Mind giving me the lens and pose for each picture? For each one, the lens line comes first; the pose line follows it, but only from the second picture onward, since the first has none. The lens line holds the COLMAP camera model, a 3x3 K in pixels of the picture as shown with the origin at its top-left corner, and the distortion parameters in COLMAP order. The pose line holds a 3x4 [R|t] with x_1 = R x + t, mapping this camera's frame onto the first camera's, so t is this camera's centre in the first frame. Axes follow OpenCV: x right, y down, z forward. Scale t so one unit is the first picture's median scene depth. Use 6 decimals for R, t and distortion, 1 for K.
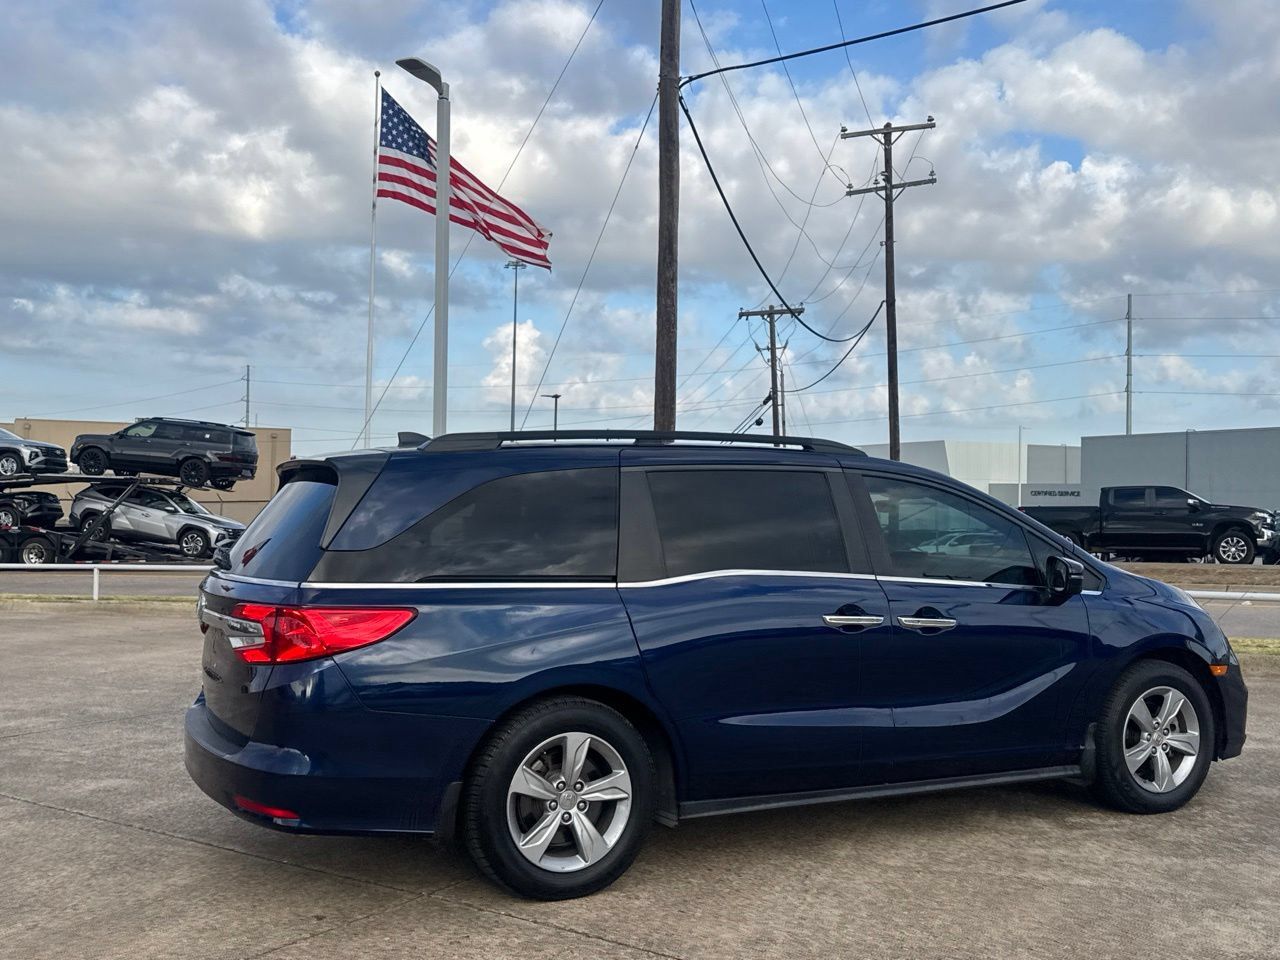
lens RADIAL K [[1228.8, 0, 627.4], [0, 1228.8, 484.3], [0, 0, 1]] dist [0.037133, 0.000000]
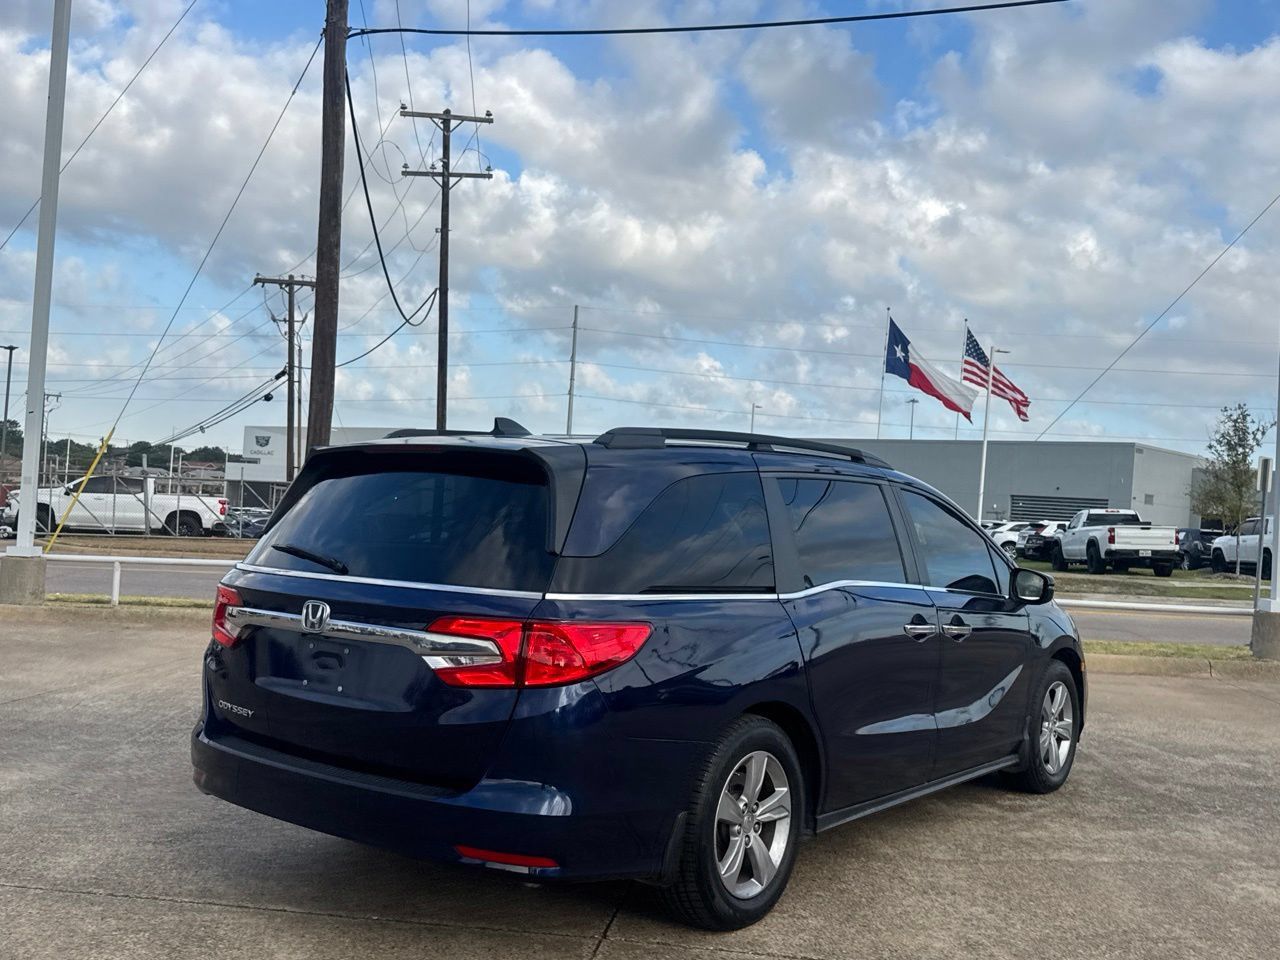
lens RADIAL K [[1228.8, 0, 641.0], [0, 1228.8, 493.6], [0, 0, 1]] dist [0.037133, 0.000000]
pose [[0.892482, 0.044992, 0.448834, -0.453280], [-0.054275, 0.998495, 0.007832, 0.000309], [-0.447806, -0.031351, 0.893581, 0.158349]]
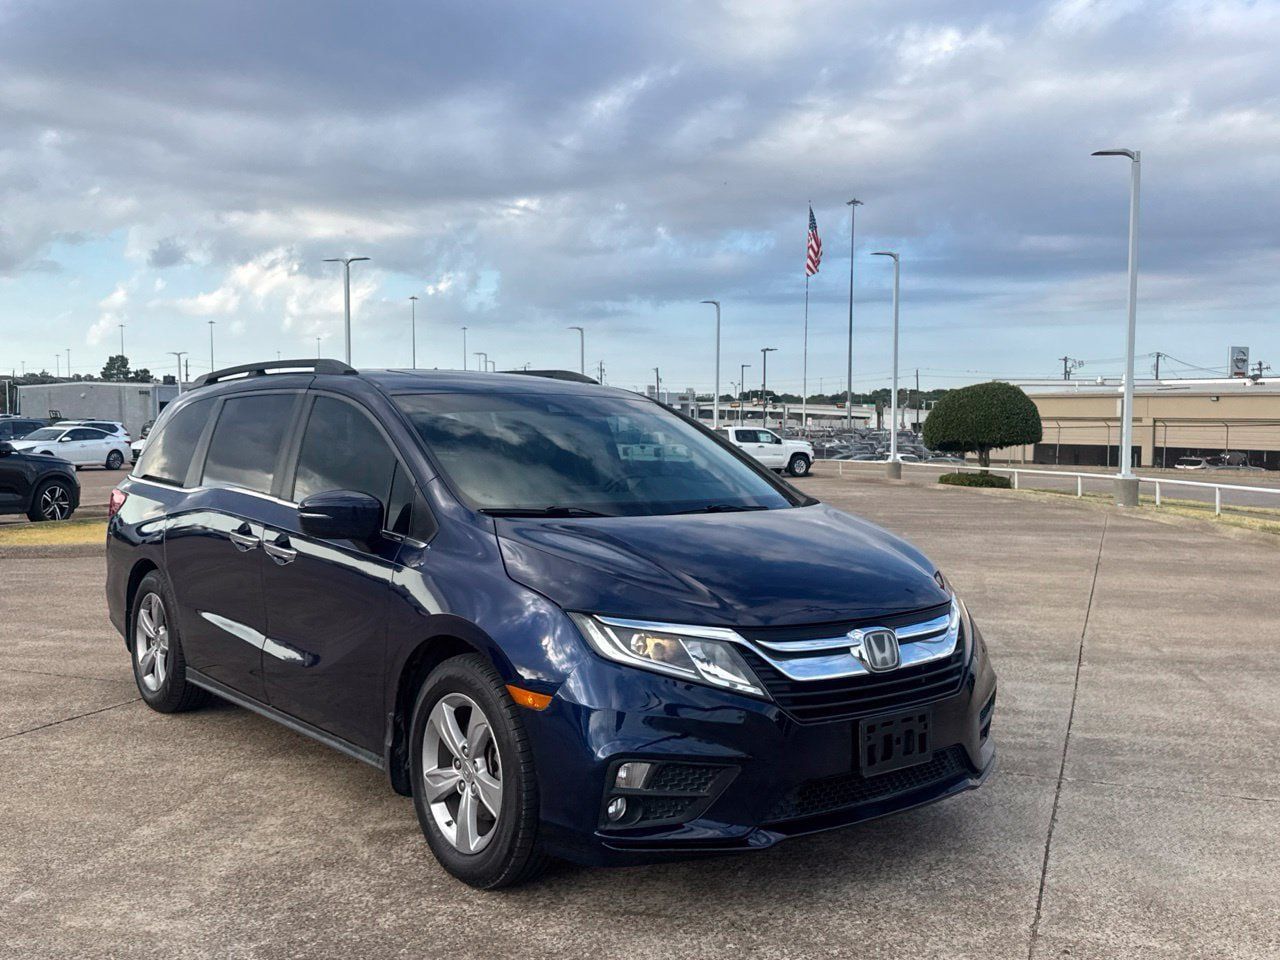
lens RADIAL K [[1228.8, 0, 631.9], [0, 1228.8, 478.0], [0, 0, 1]] dist [0.037133, 0.000000]
pose [[0.218417, 0.036994, -0.975154, 1.135487], [0.014507, 0.999048, 0.041150, 0.020817], [0.975748, -0.023135, 0.217673, 0.982026]]
